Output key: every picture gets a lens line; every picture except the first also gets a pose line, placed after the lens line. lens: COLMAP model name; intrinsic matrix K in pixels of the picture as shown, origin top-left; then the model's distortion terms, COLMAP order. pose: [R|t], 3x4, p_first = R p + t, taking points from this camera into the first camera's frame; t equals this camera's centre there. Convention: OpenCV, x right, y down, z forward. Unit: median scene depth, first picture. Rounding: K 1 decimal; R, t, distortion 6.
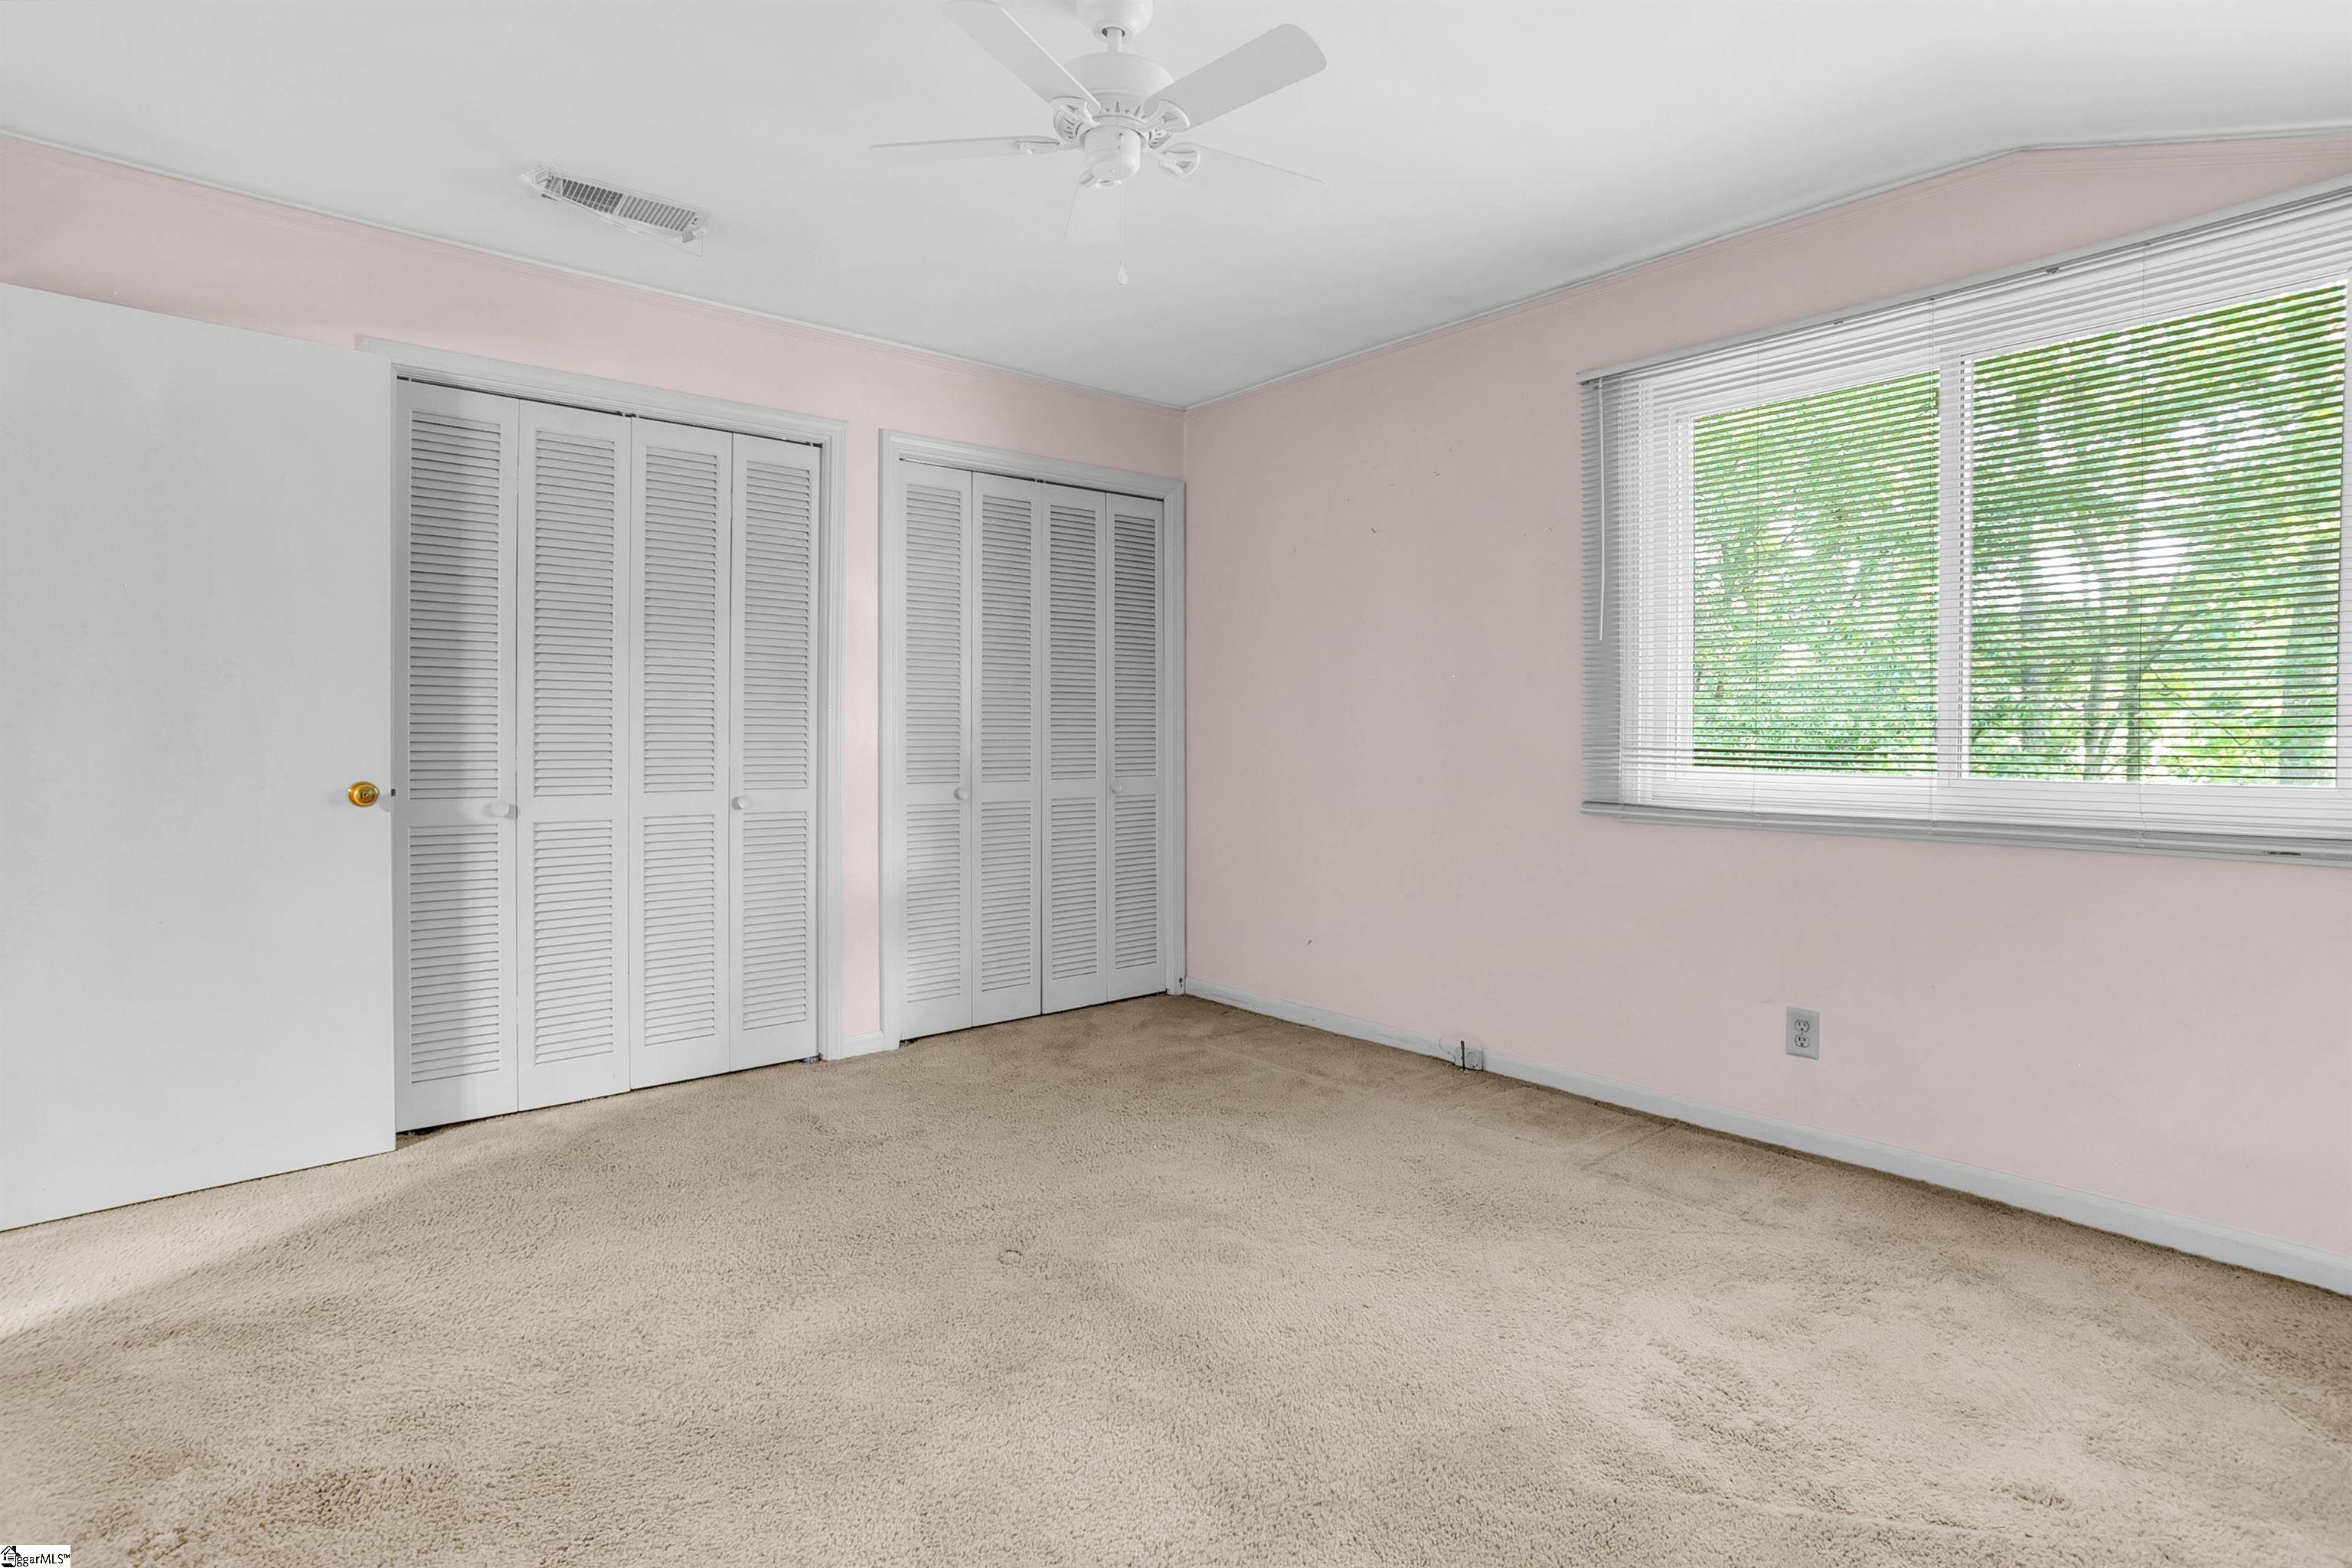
lens RADIAL K [[1162.5, 0, 1176.5], [0, 1162.5, 745.0], [0, 0, 1]] dist [-0.000427, -0.000062]
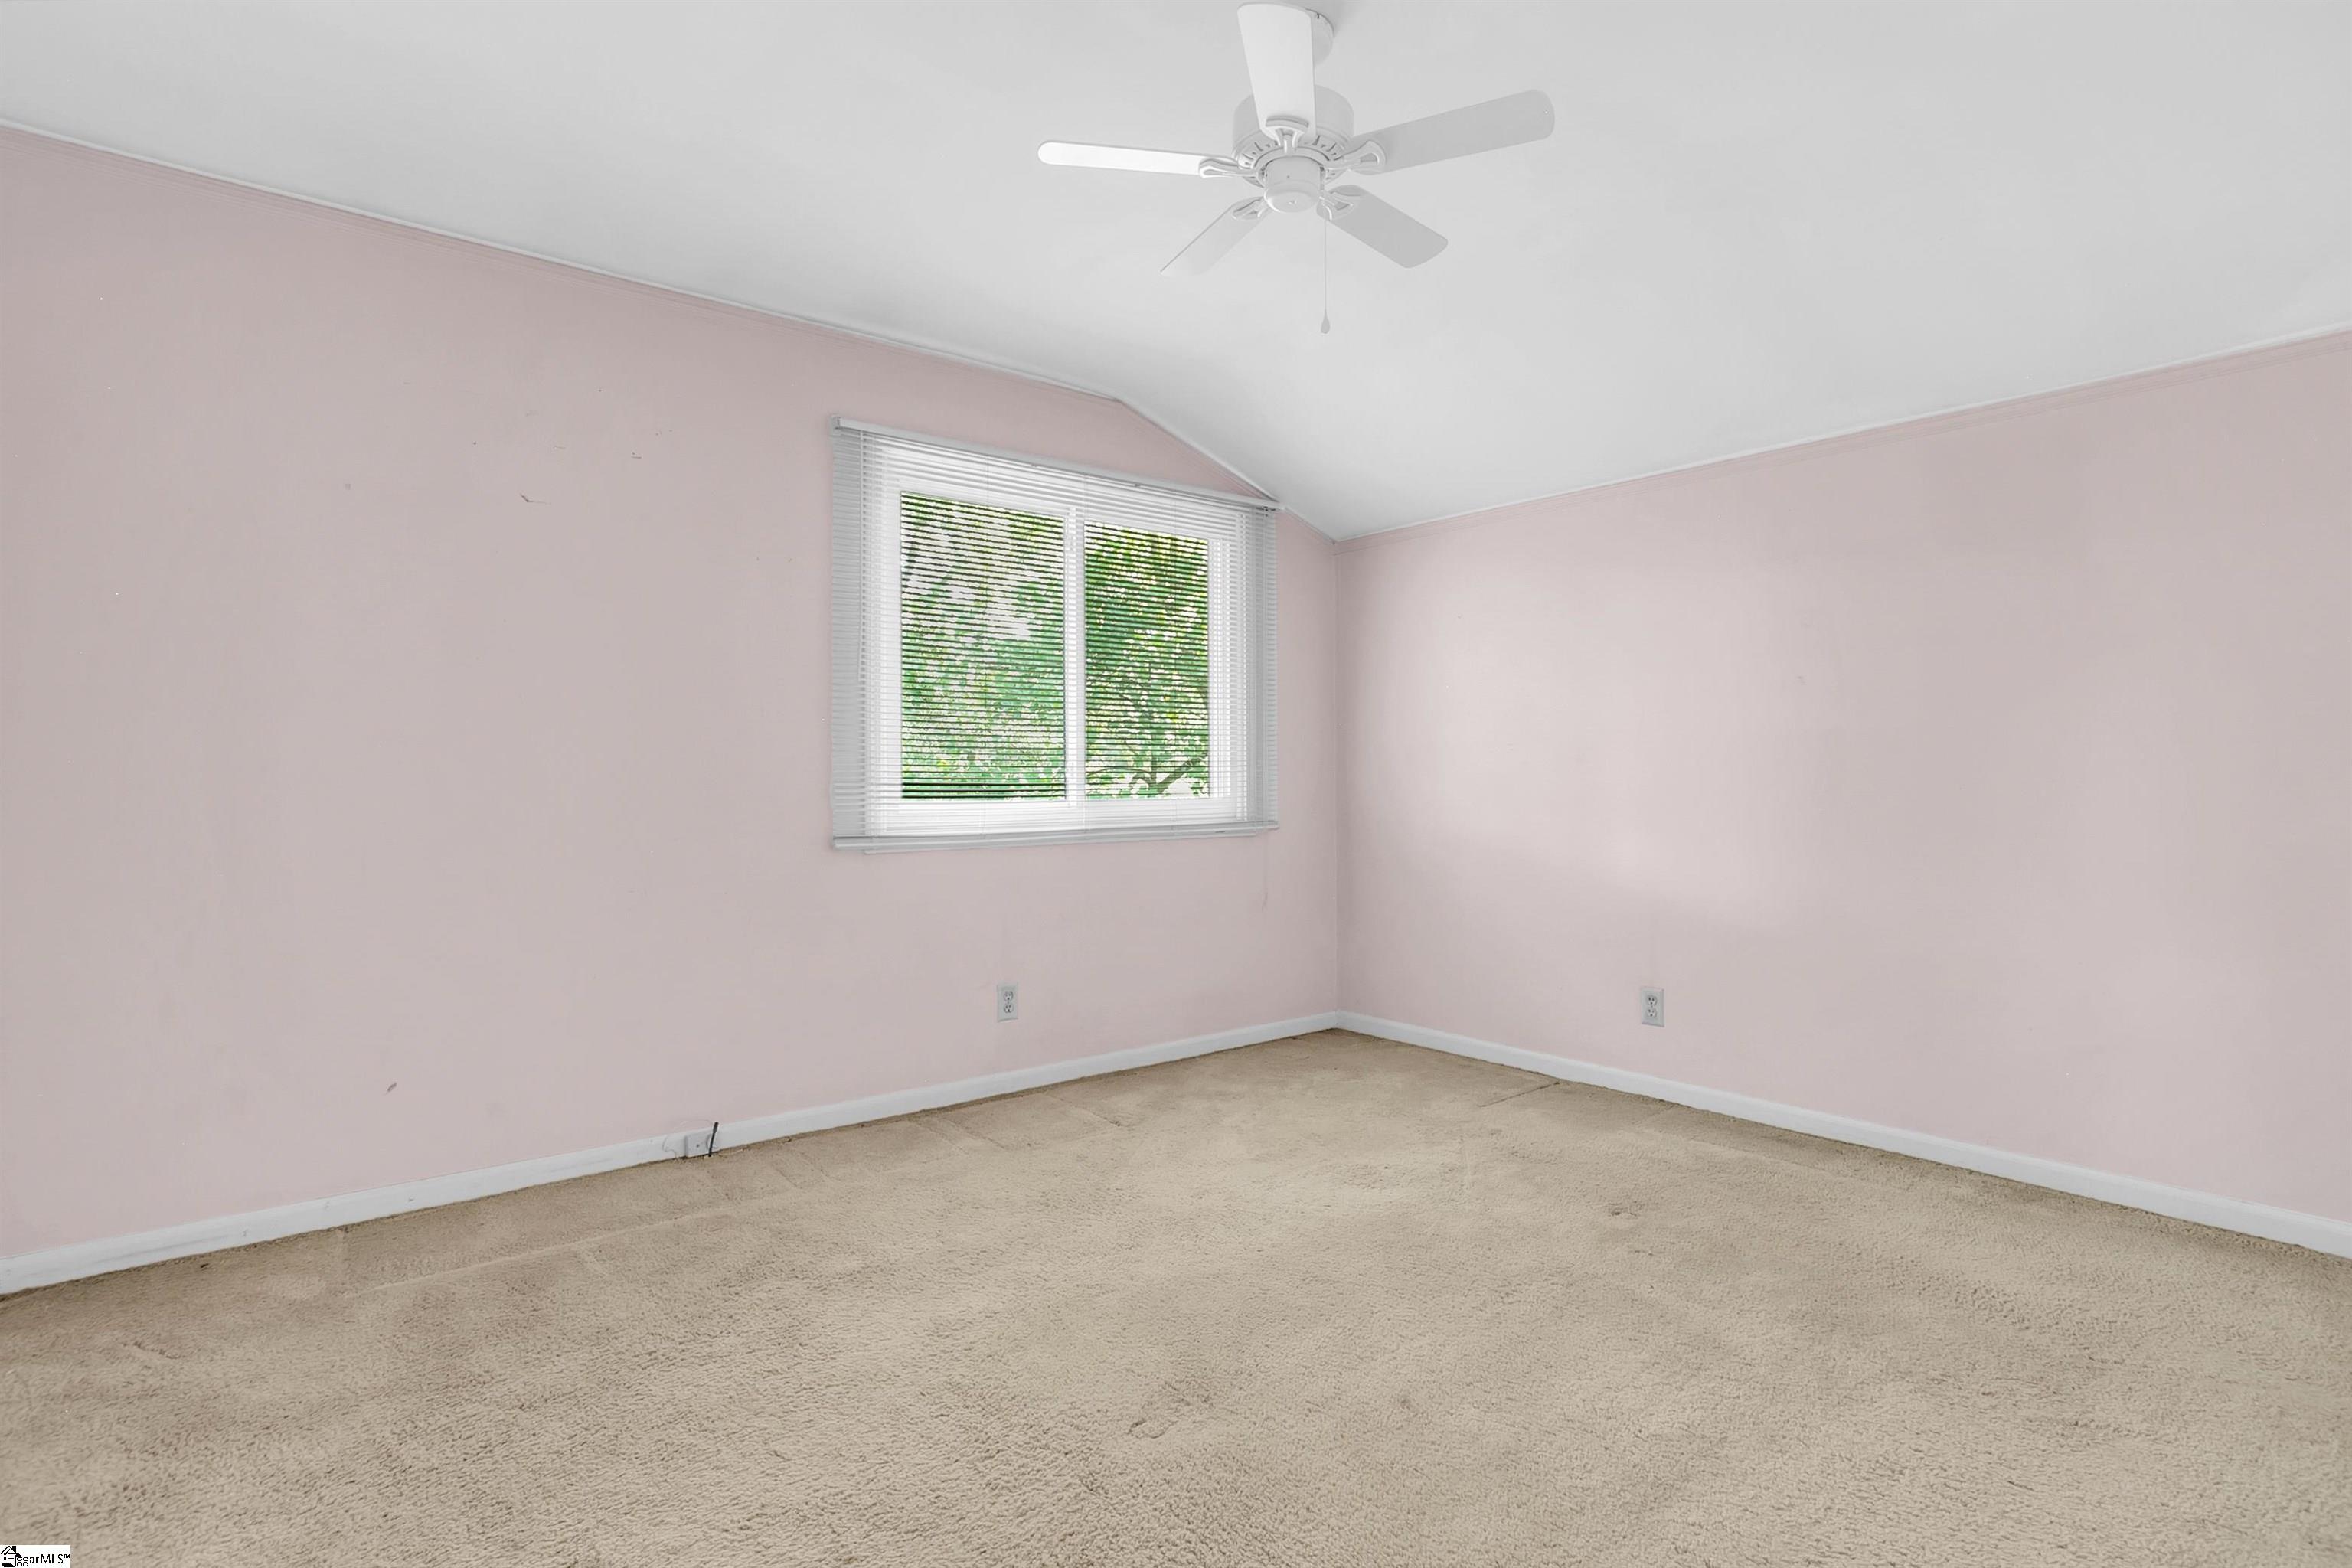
lens RADIAL K [[1195.6, 0, 1176.0], [0, 1195.6, 784.0], [0, 0, 1]] dist [-0.000639, -0.000023]
pose [[0.018233, -0.007488, 0.999806, -0.716809], [0.008262, 0.999939, 0.007339, -0.002472], [-0.999800, 0.008127, 0.018294, 0.716646]]
